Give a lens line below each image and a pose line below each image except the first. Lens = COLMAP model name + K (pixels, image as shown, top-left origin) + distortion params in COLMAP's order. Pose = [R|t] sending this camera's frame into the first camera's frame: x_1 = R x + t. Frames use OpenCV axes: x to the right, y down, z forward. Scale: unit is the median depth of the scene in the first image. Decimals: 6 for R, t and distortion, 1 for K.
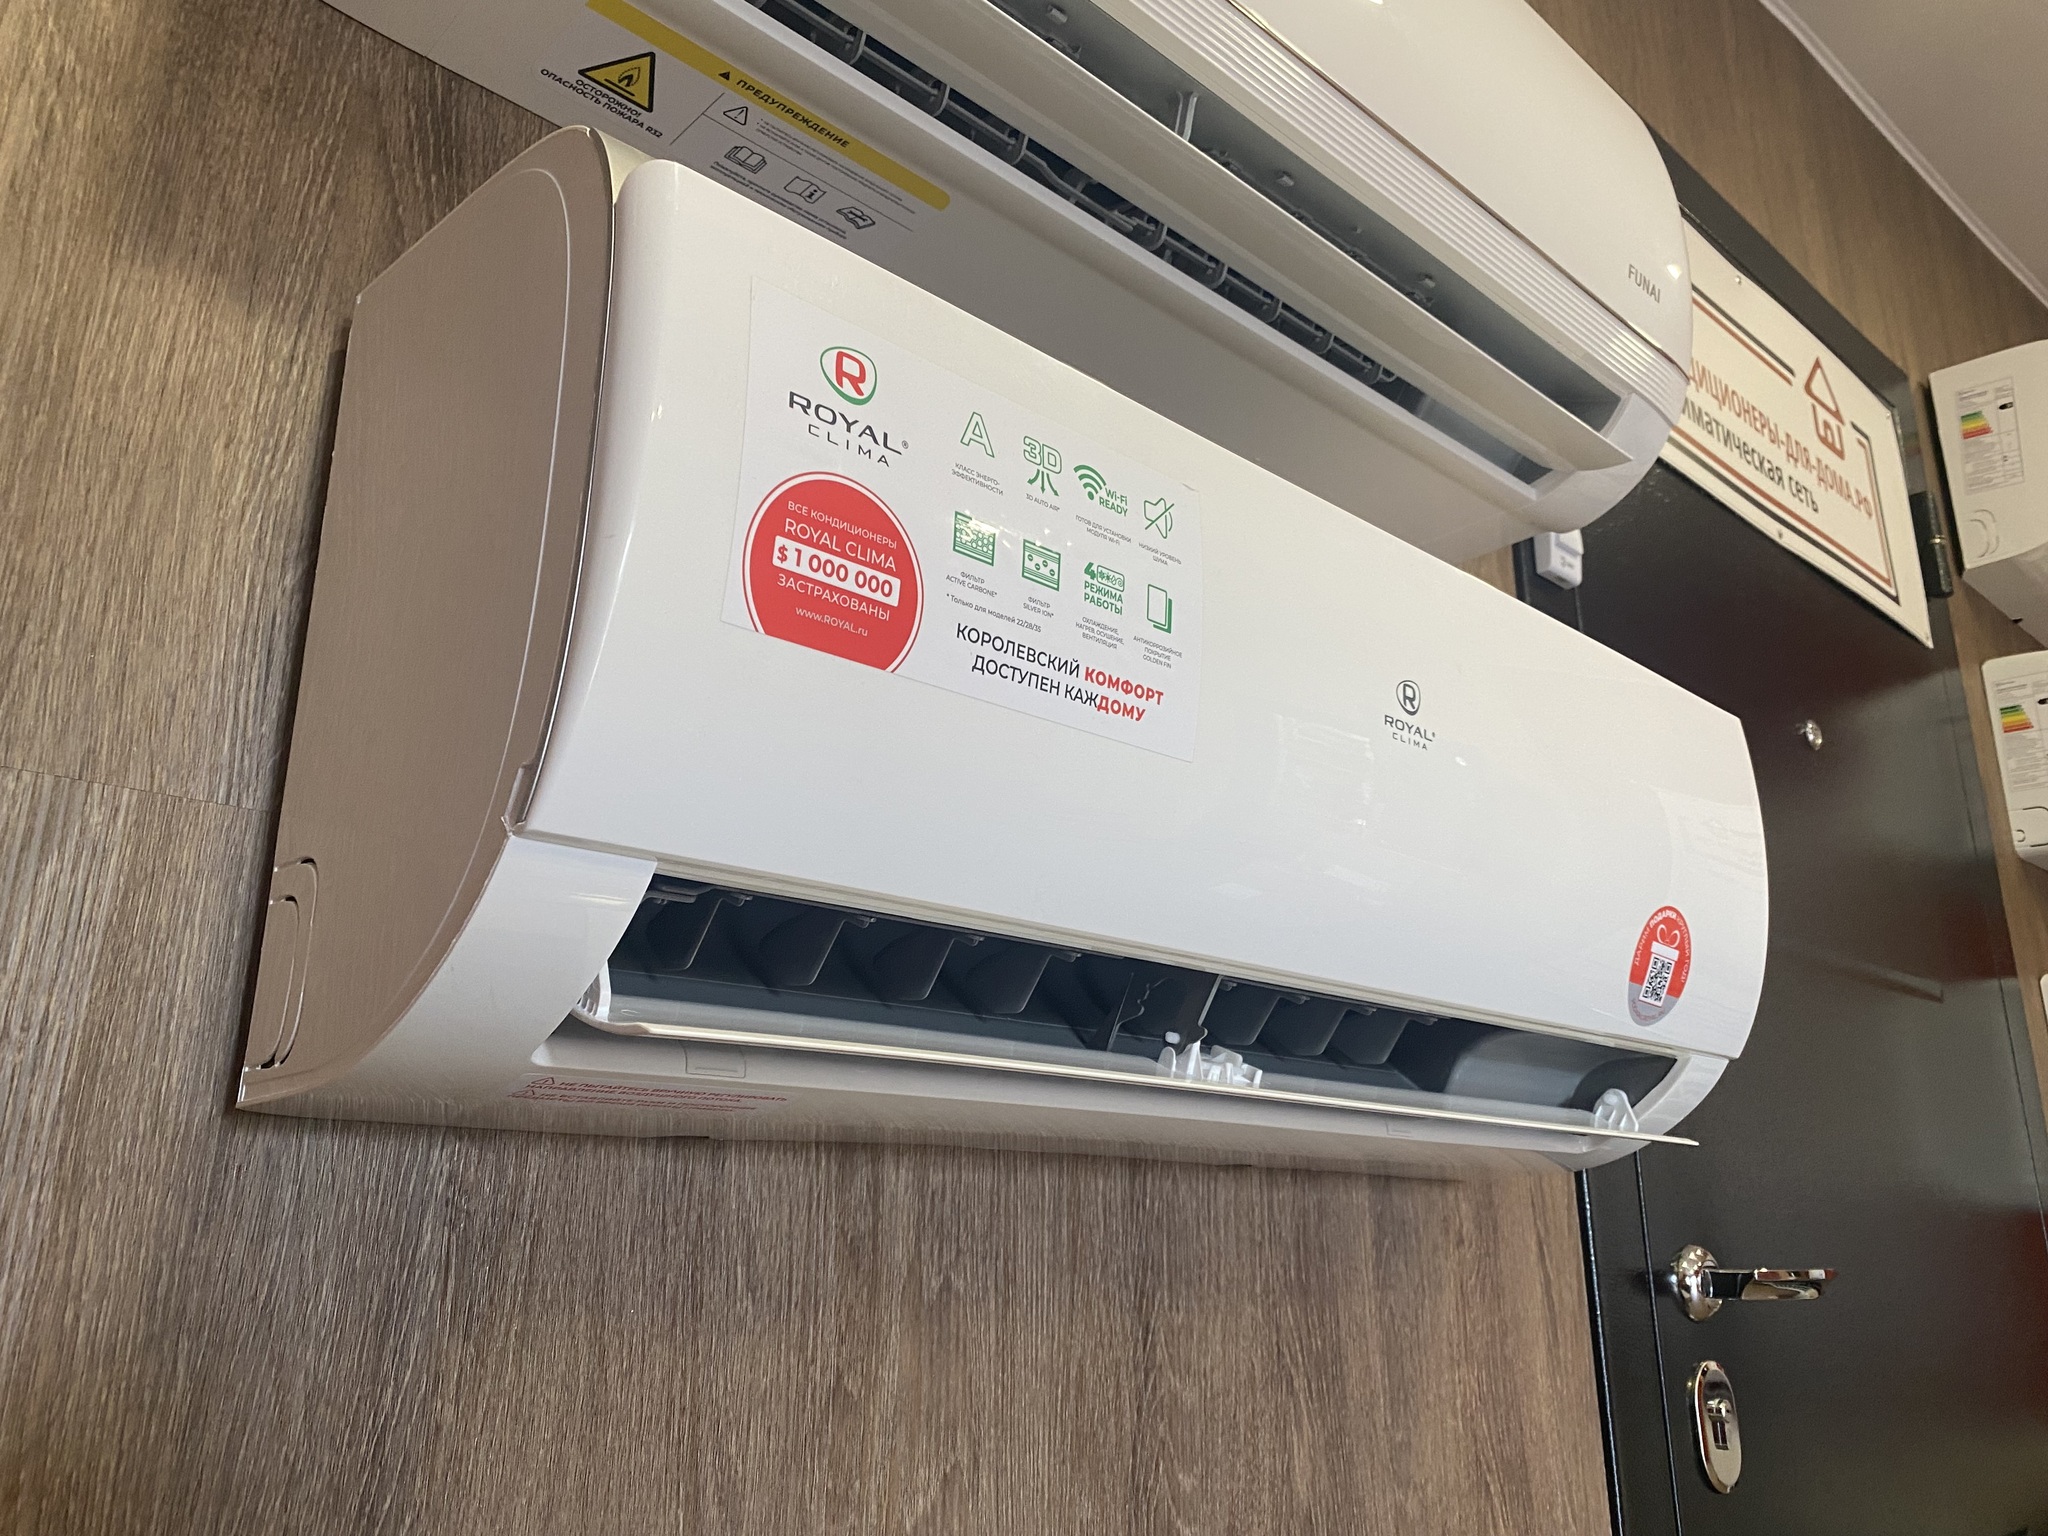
lens RADIAL K [[1564.5, 0, 1010.8], [0, 1564.5, 750.7], [0, 0, 1]] dist [0.016464, -0.015114]
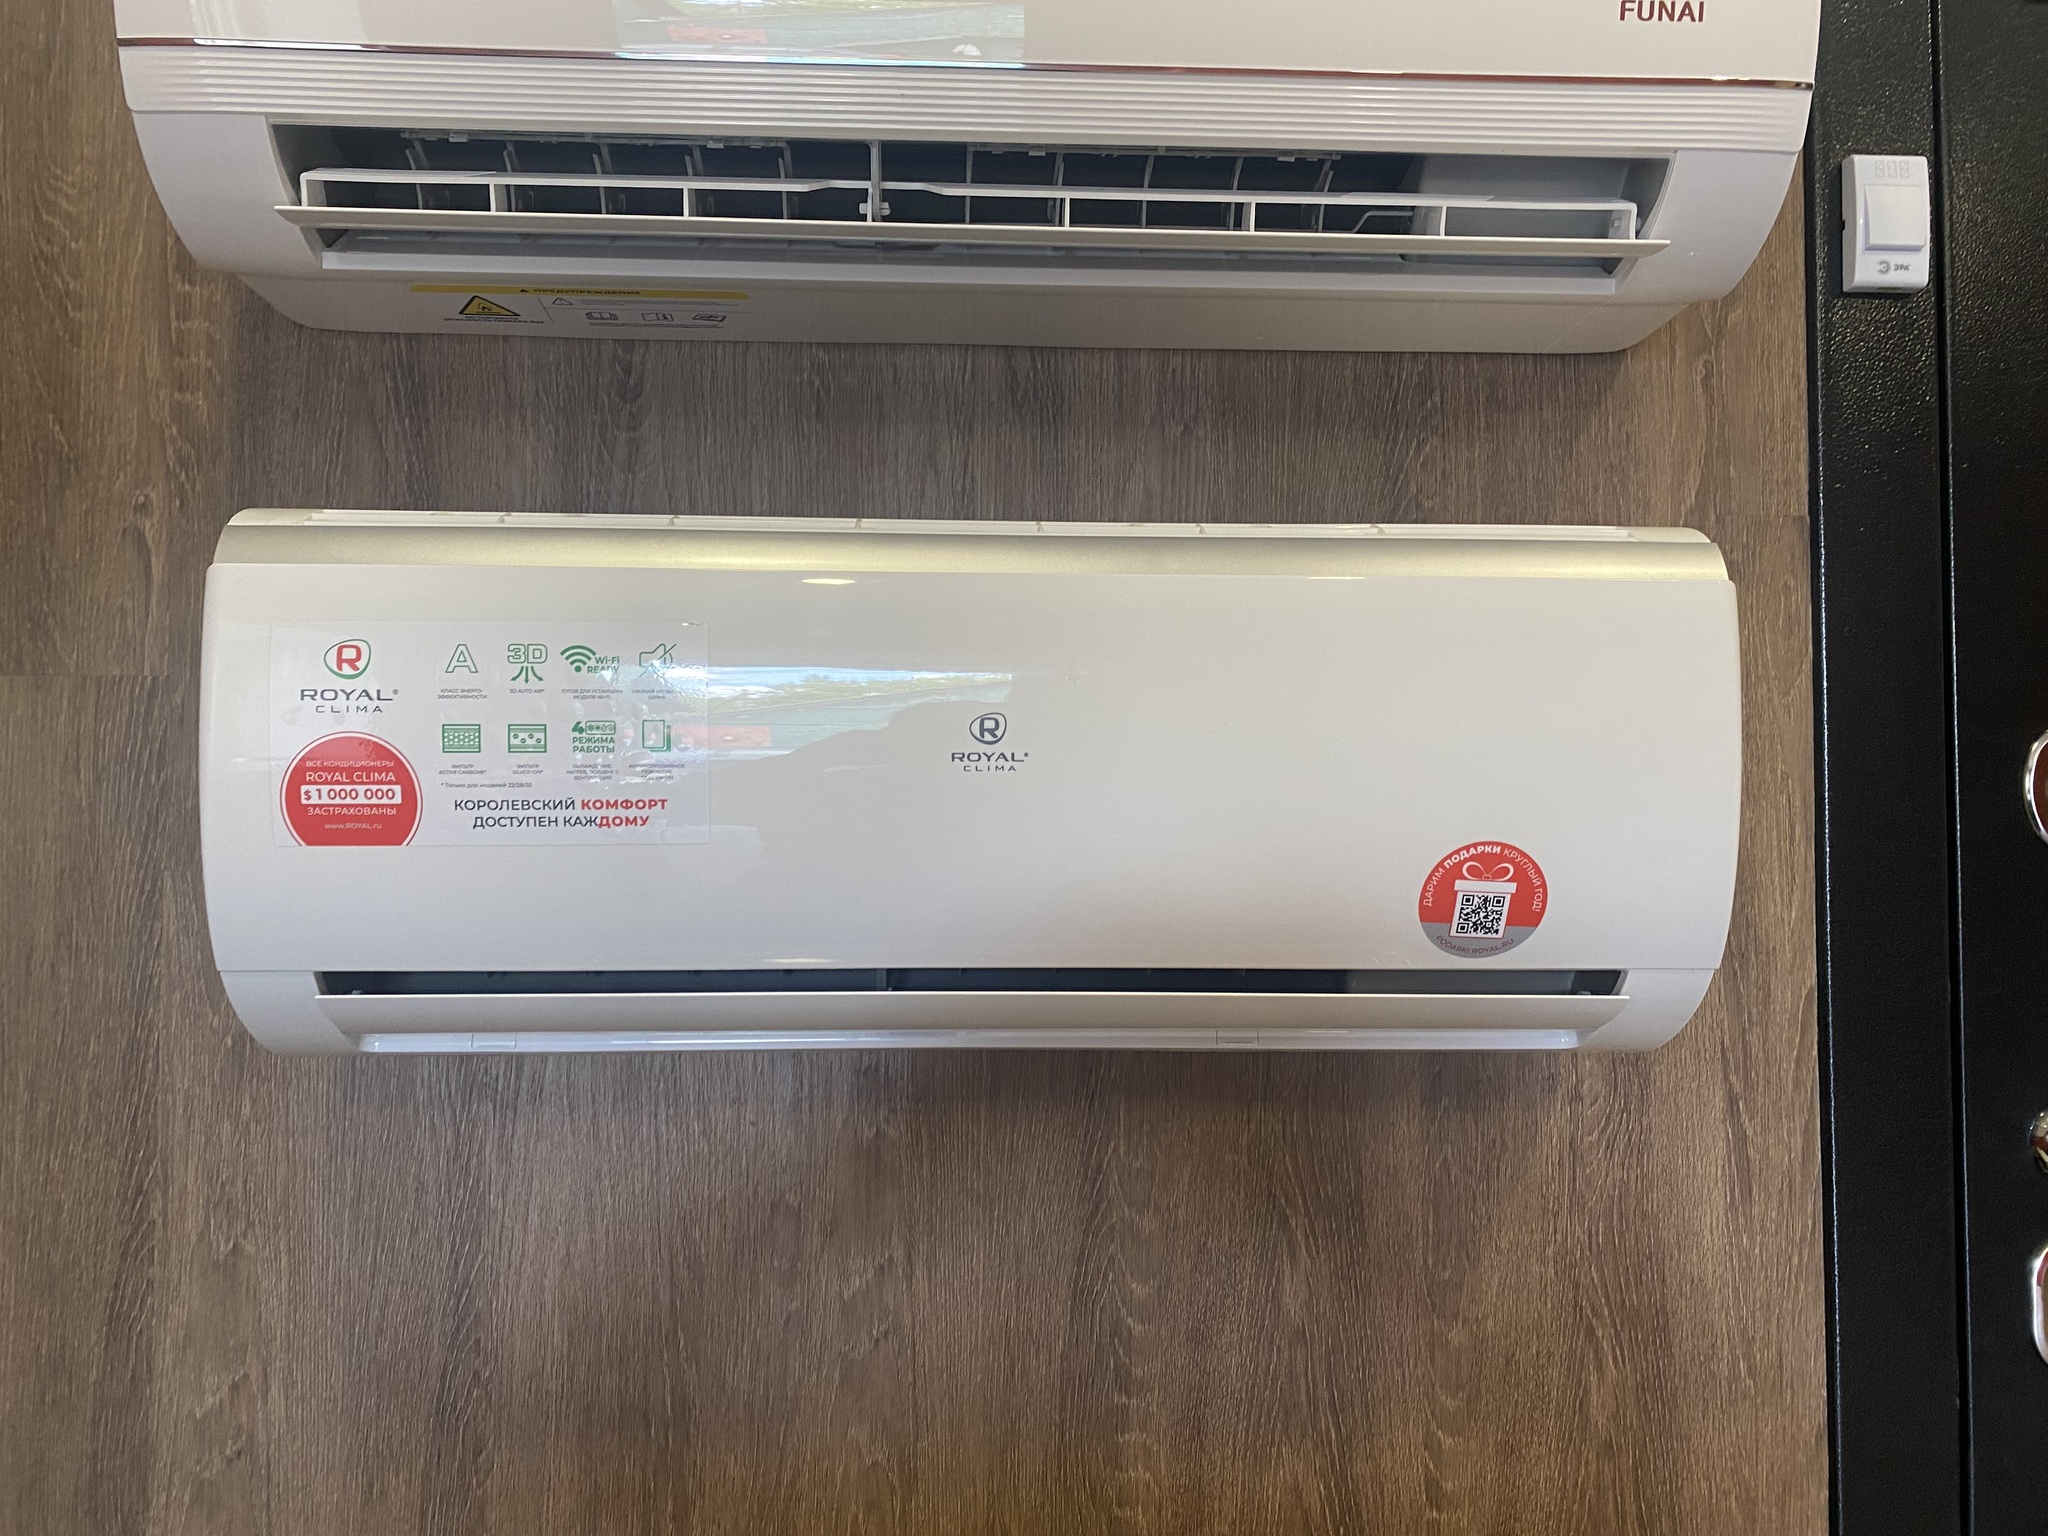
lens RADIAL K [[1564.5, 0, 1025.3], [0, 1564.5, 749.8], [0, 0, 1]] dist [0.016464, -0.015114]
pose [[0.763145, -0.024614, -0.645759, 0.955735], [0.191408, 0.963045, 0.189494, -0.217461], [0.617230, -0.268215, 0.739654, 0.167348]]
